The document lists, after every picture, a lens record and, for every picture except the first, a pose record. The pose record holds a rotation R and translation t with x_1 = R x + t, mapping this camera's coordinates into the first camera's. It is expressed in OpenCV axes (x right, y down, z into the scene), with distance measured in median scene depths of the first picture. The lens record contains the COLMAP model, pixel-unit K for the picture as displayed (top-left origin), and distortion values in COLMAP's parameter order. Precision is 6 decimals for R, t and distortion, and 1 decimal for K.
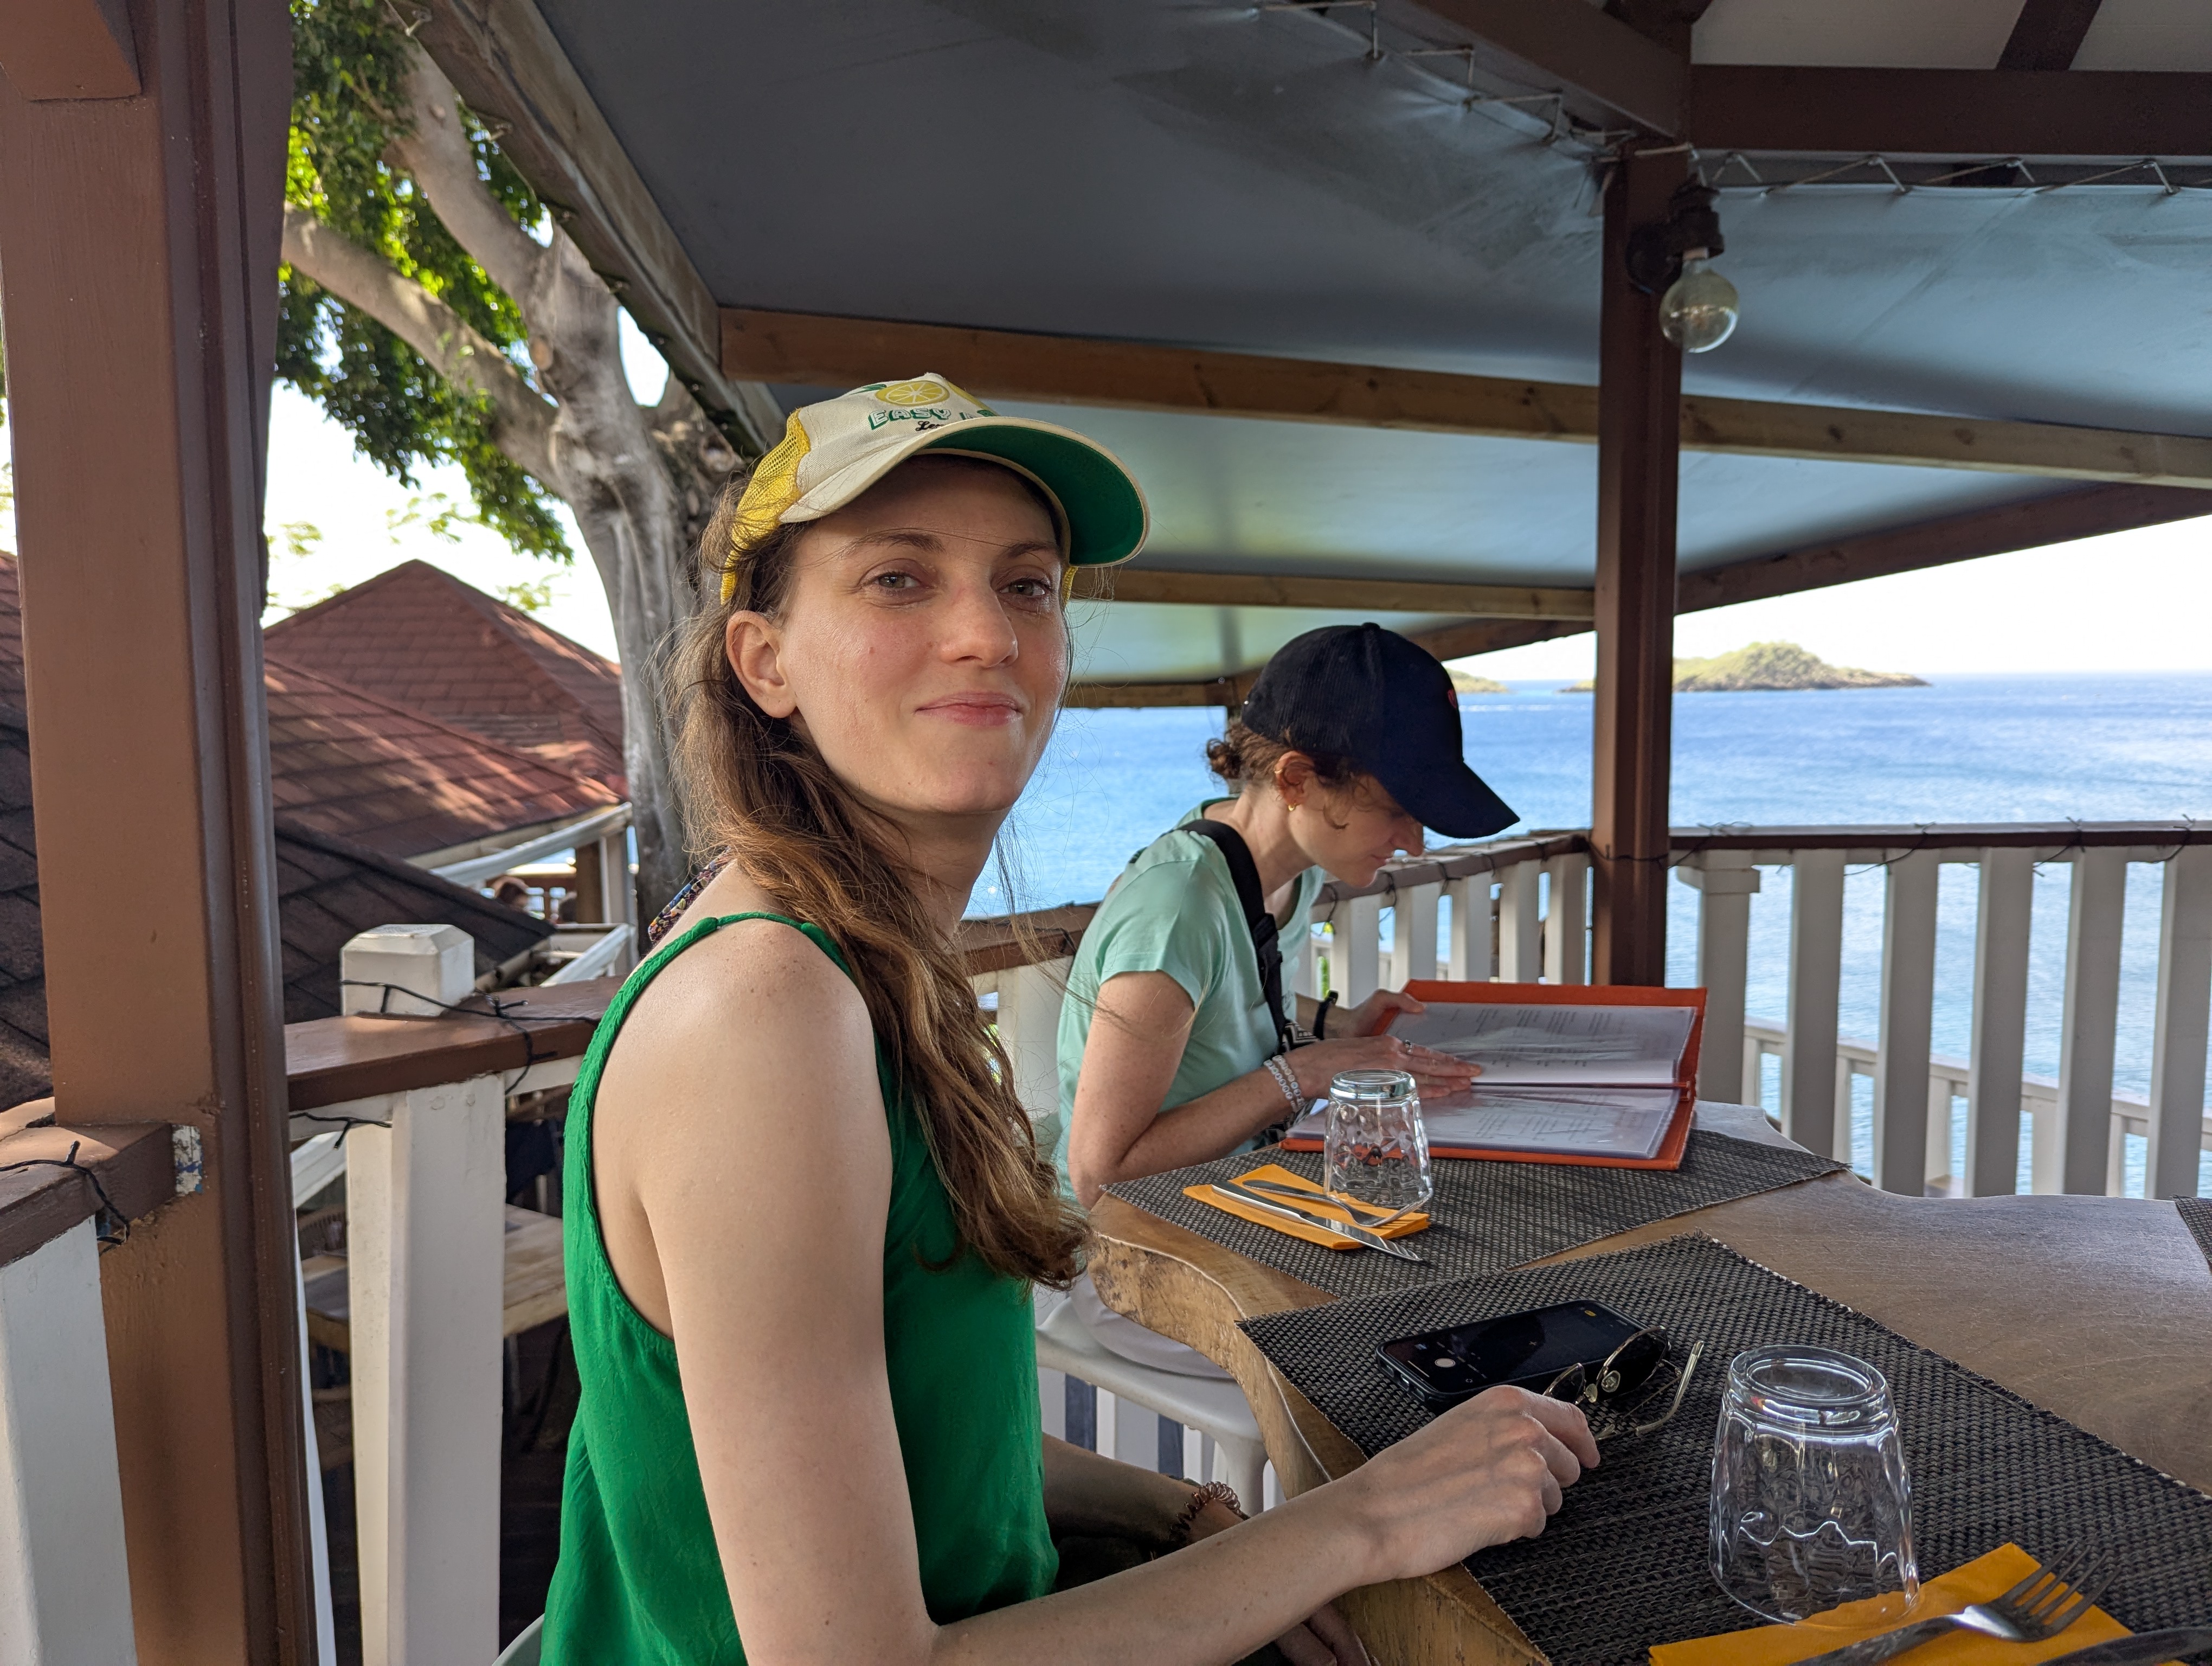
lens RADIAL K [[1553.1, 0, 1106.0], [0, 1553.1, 833.0], [0, 0, 1]] dist [0.034007, -0.039834]
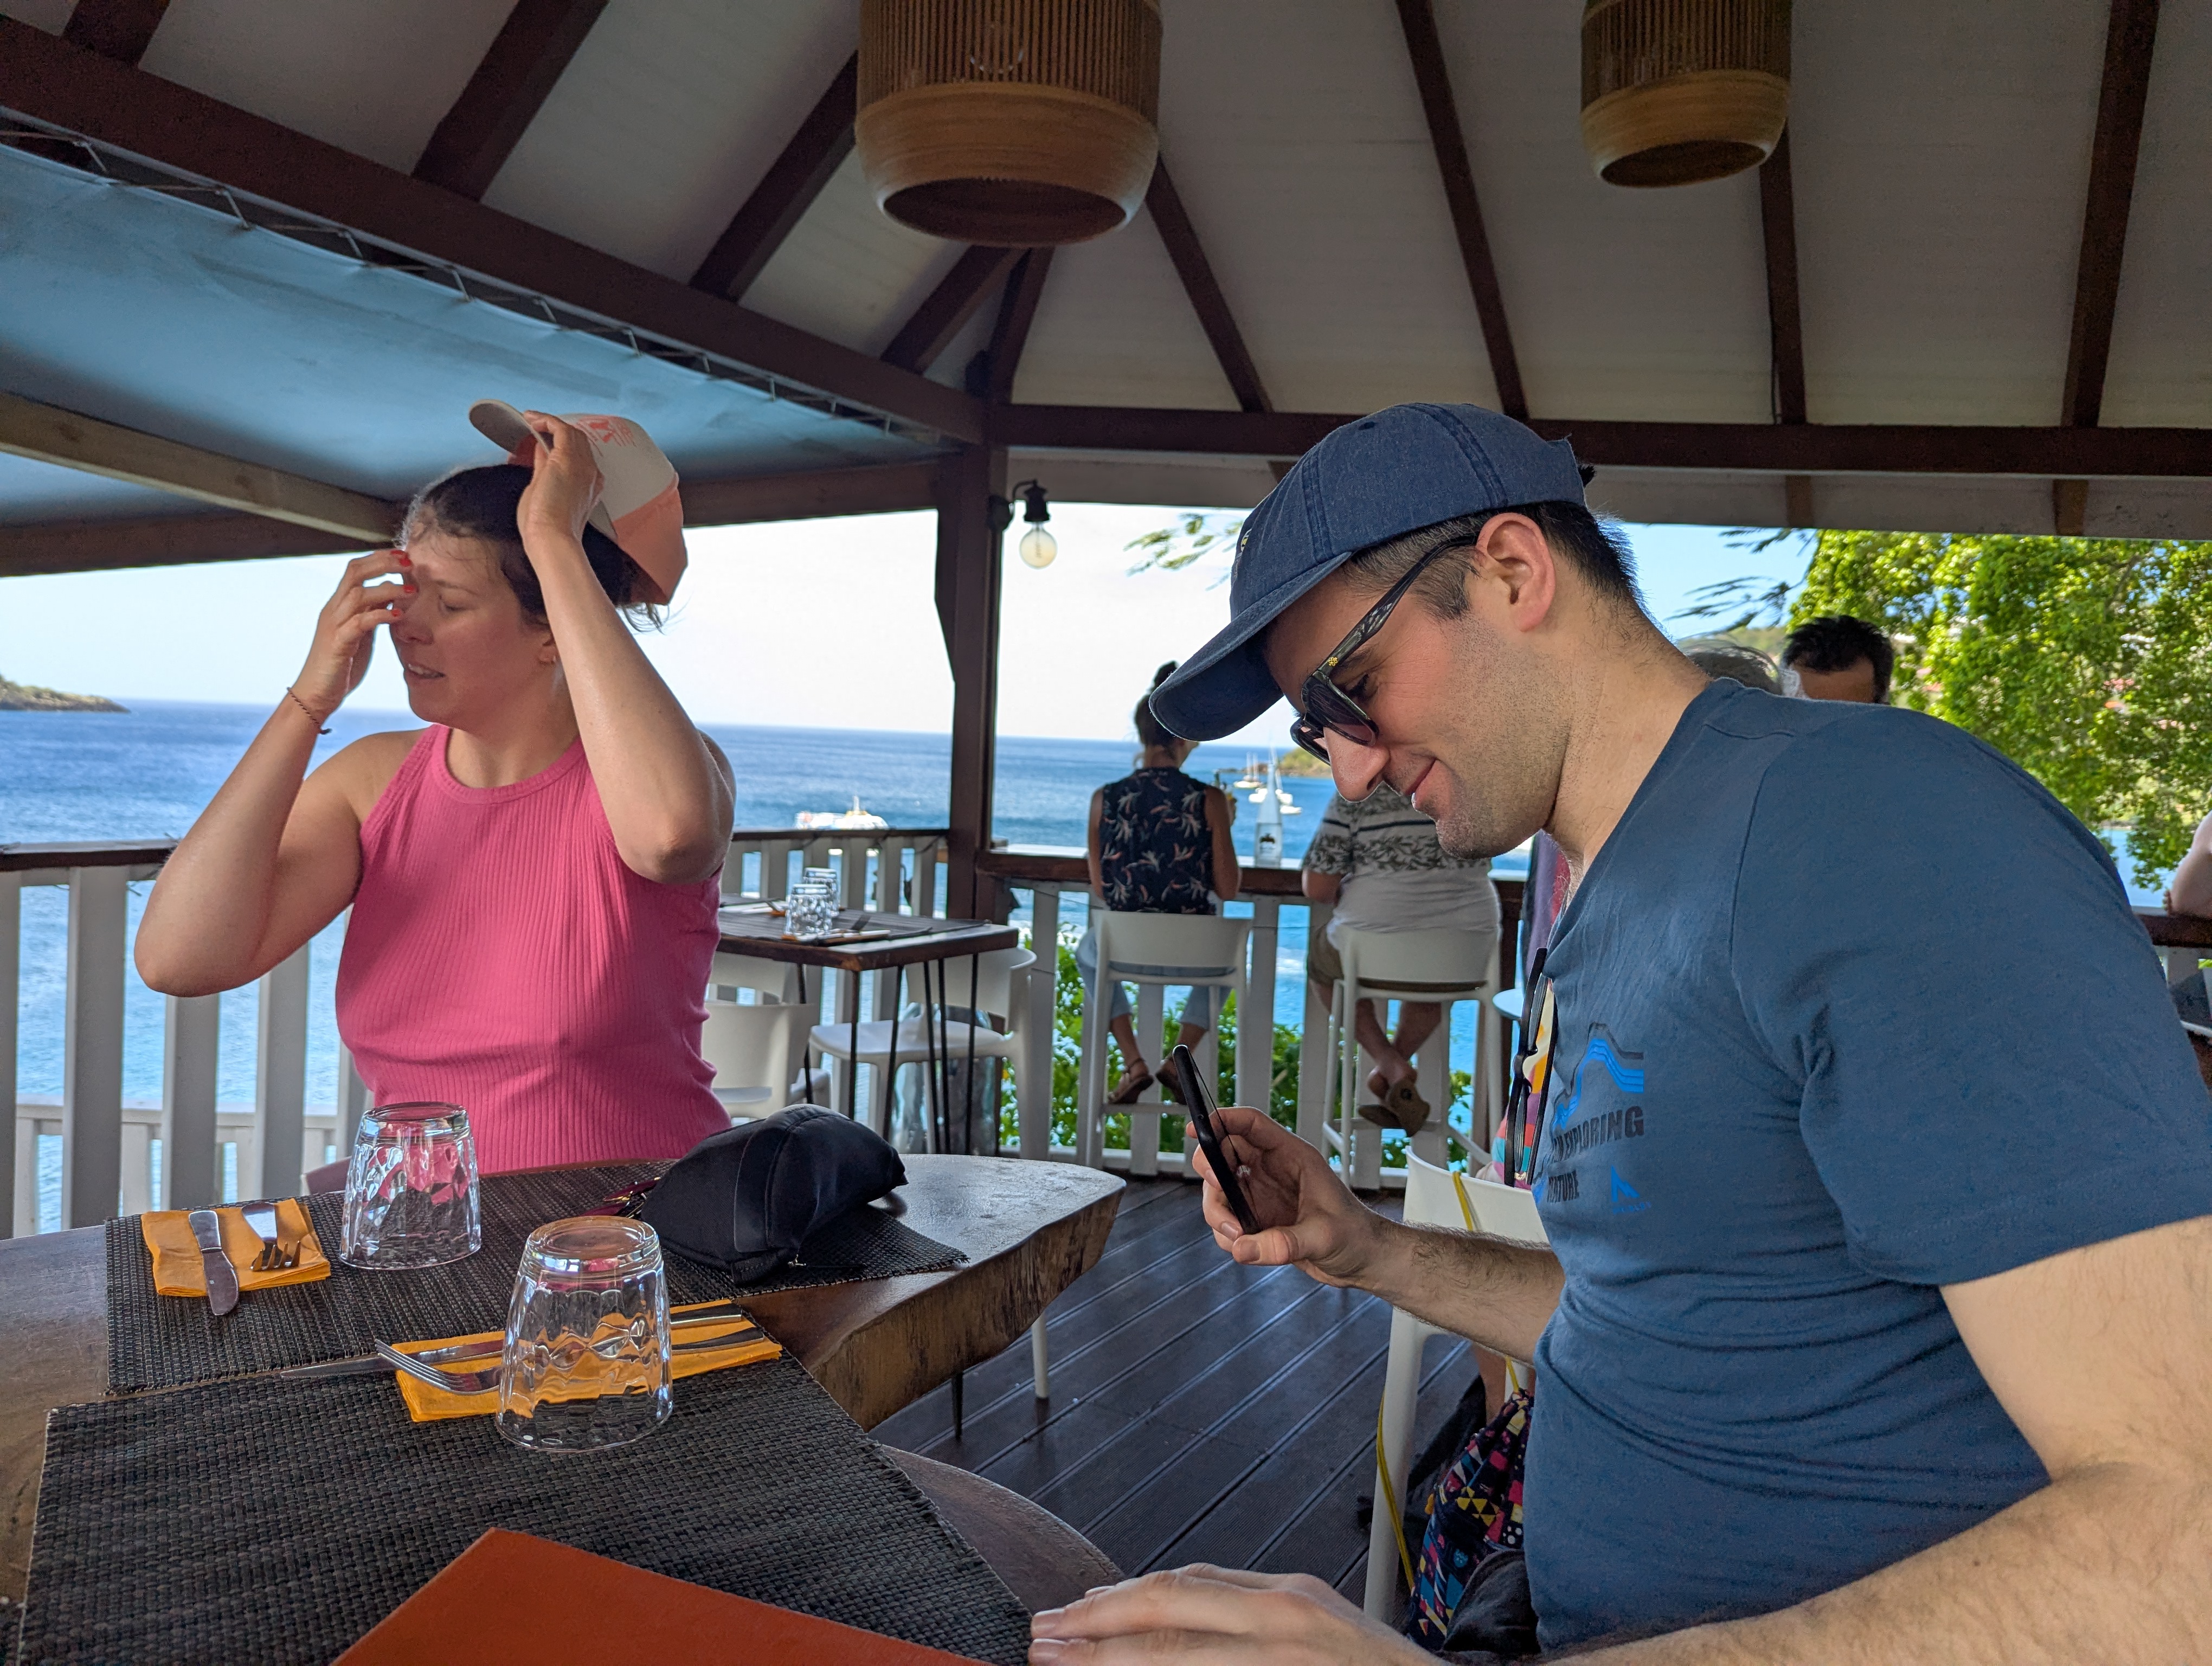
lens RADIAL K [[1540.9, 0, 1096.6], [0, 1540.9, 819.8], [0, 0, 1]] dist [0.033634, -0.047159]
pose [[0.508239, -0.007969, 0.861179, 0.171341], [0.032030, 0.999440, -0.009655, 0.020334], [-0.860620, 0.032491, 0.508210, 0.015628]]
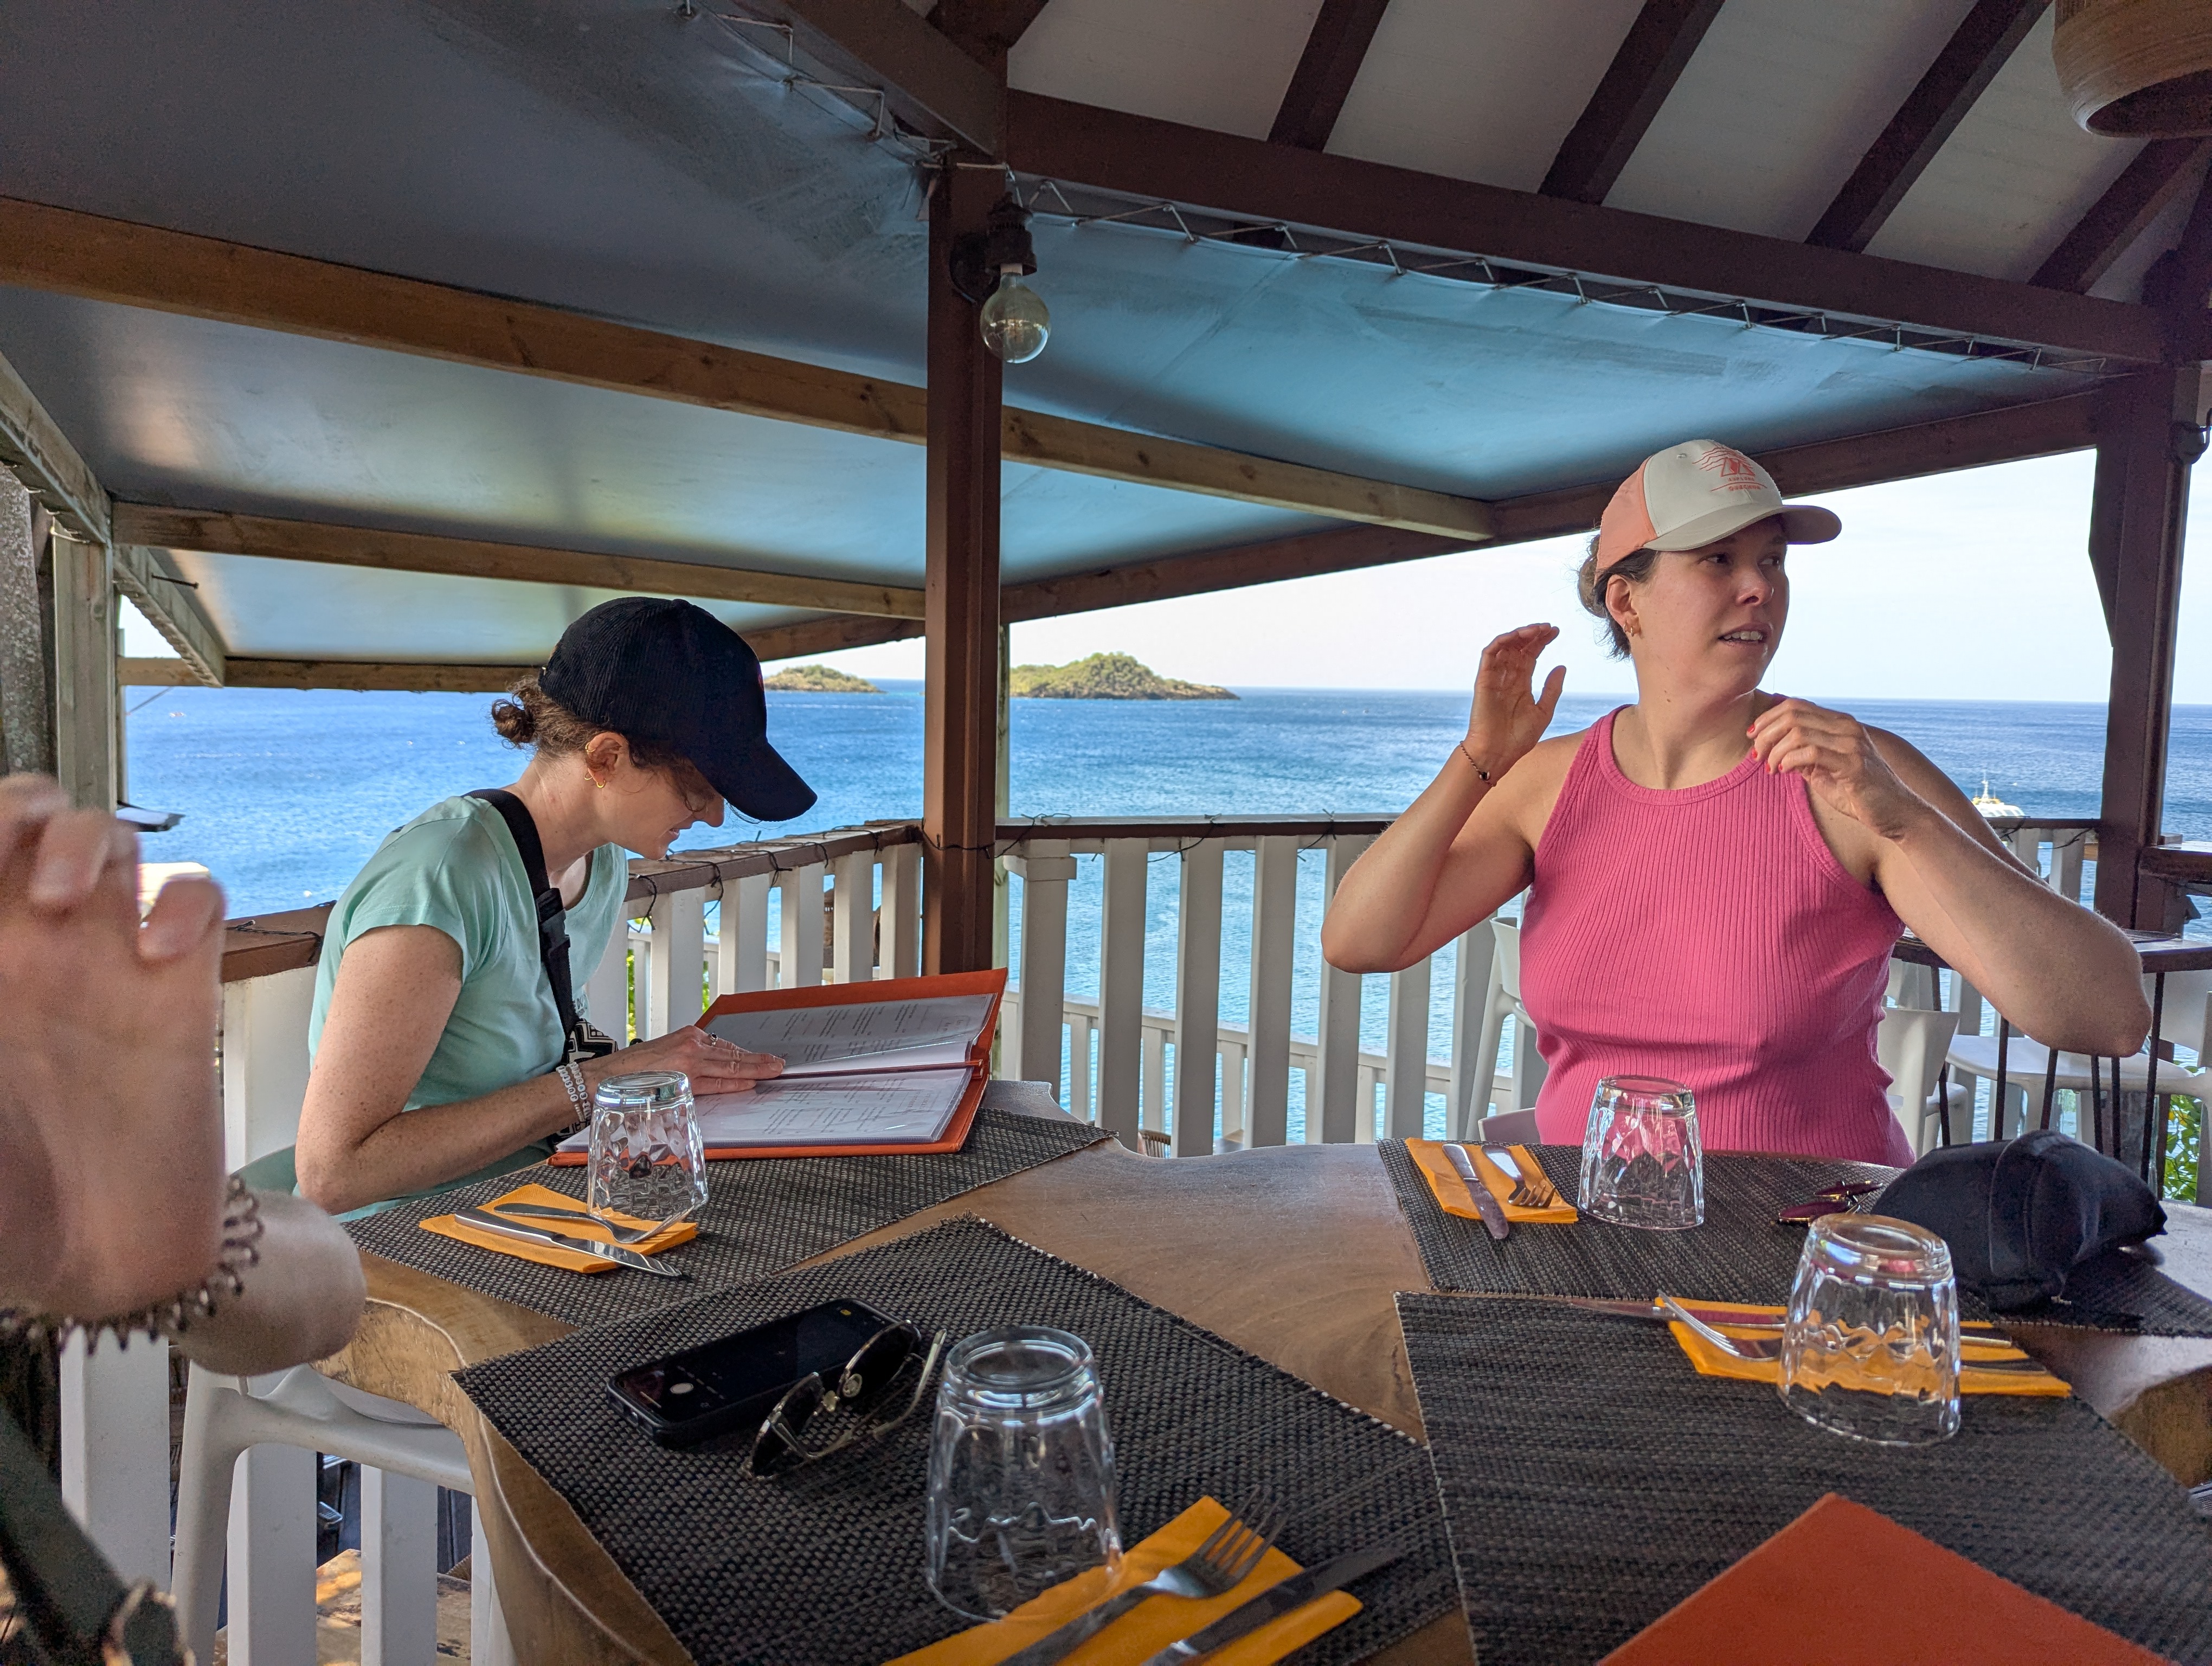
lens RADIAL K [[1540.9, 0, 1096.6], [0, 1540.9, 819.8], [0, 0, 1]] dist [0.033634, -0.047159]
pose [[0.924393, -0.000206, 0.381443, 0.067575], [0.002711, 0.999978, -0.006030, 0.008623], [-0.381433, 0.006608, 0.924373, 0.046043]]
